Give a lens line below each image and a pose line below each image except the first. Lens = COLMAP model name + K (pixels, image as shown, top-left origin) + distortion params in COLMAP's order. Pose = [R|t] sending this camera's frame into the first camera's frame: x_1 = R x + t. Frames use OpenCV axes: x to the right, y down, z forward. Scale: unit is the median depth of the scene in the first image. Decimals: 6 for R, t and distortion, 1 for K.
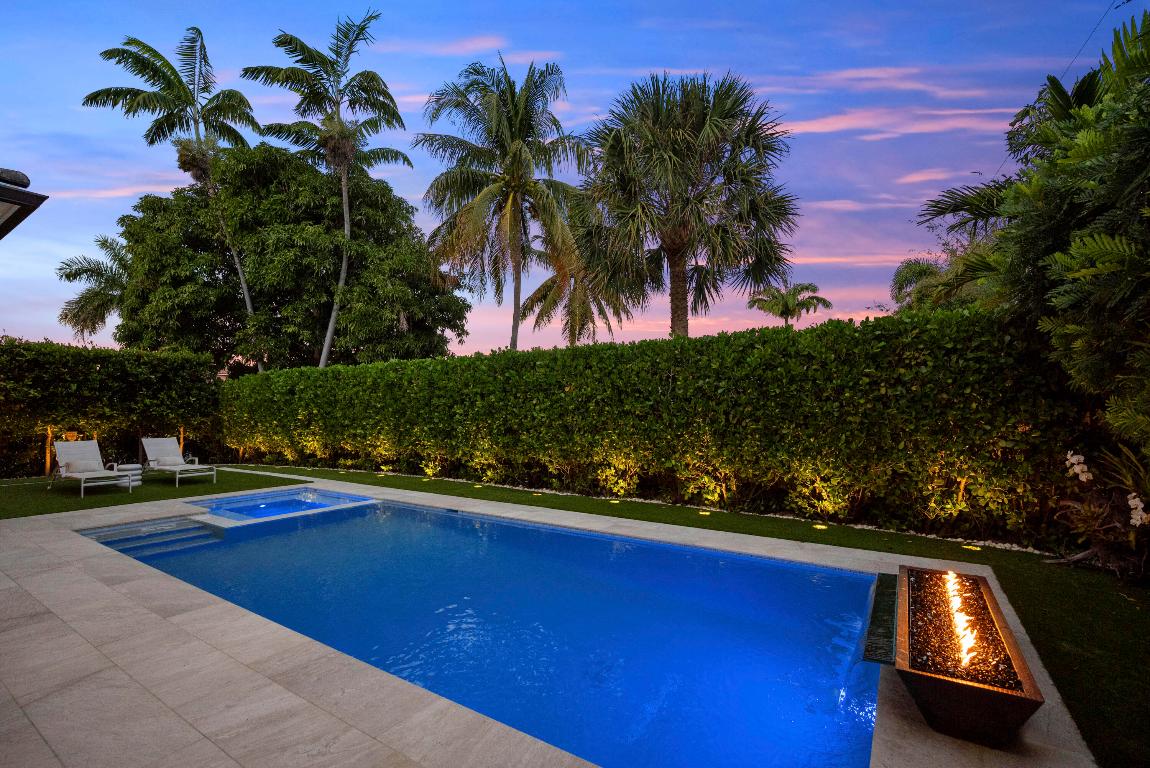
lens RADIAL K [[506.9, 0, 573.4], [0, 506.9, 412.0], [0, 0, 1]] dist [-0.000223, -0.000376]
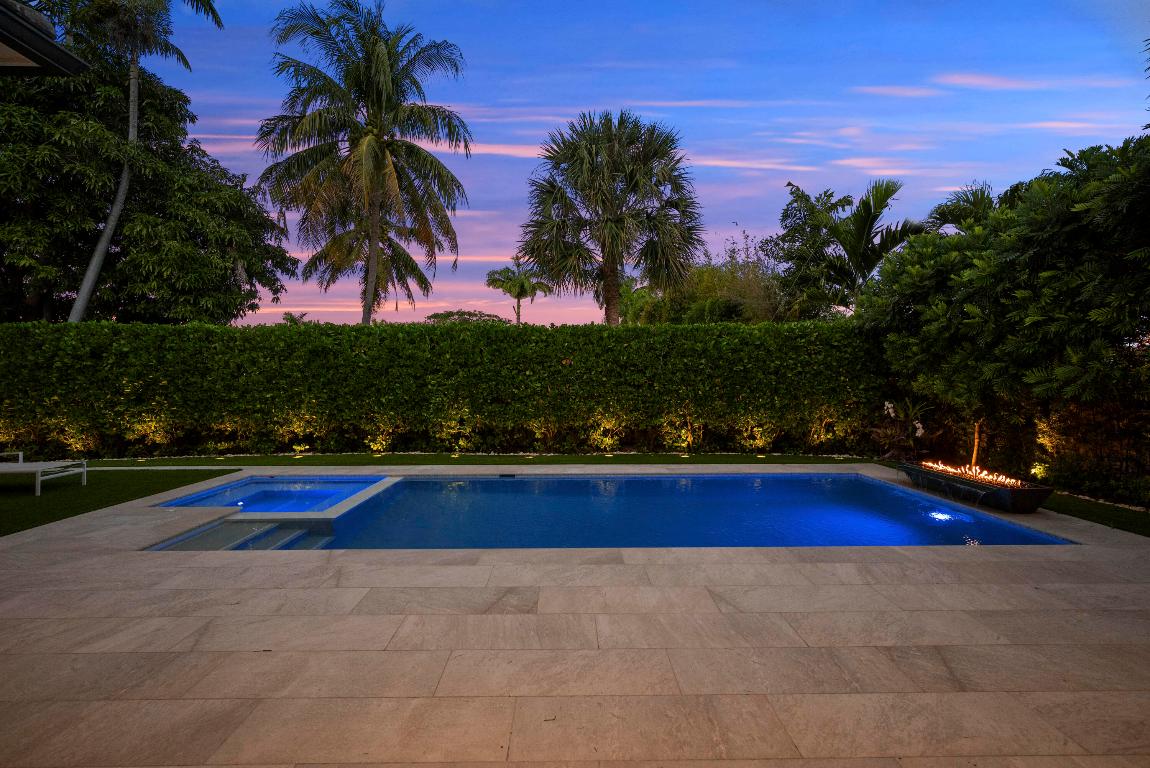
lens RADIAL K [[497.4, 0, 575.0], [0, 497.4, 384.0], [0, 0, 1]] dist [-0.000353, -0.000115]
pose [[0.828525, -0.005978, 0.559920, -0.619879], [0.001782, 0.999966, 0.008040, -0.004883], [-0.559949, -0.005664, 0.828508, 0.052157]]
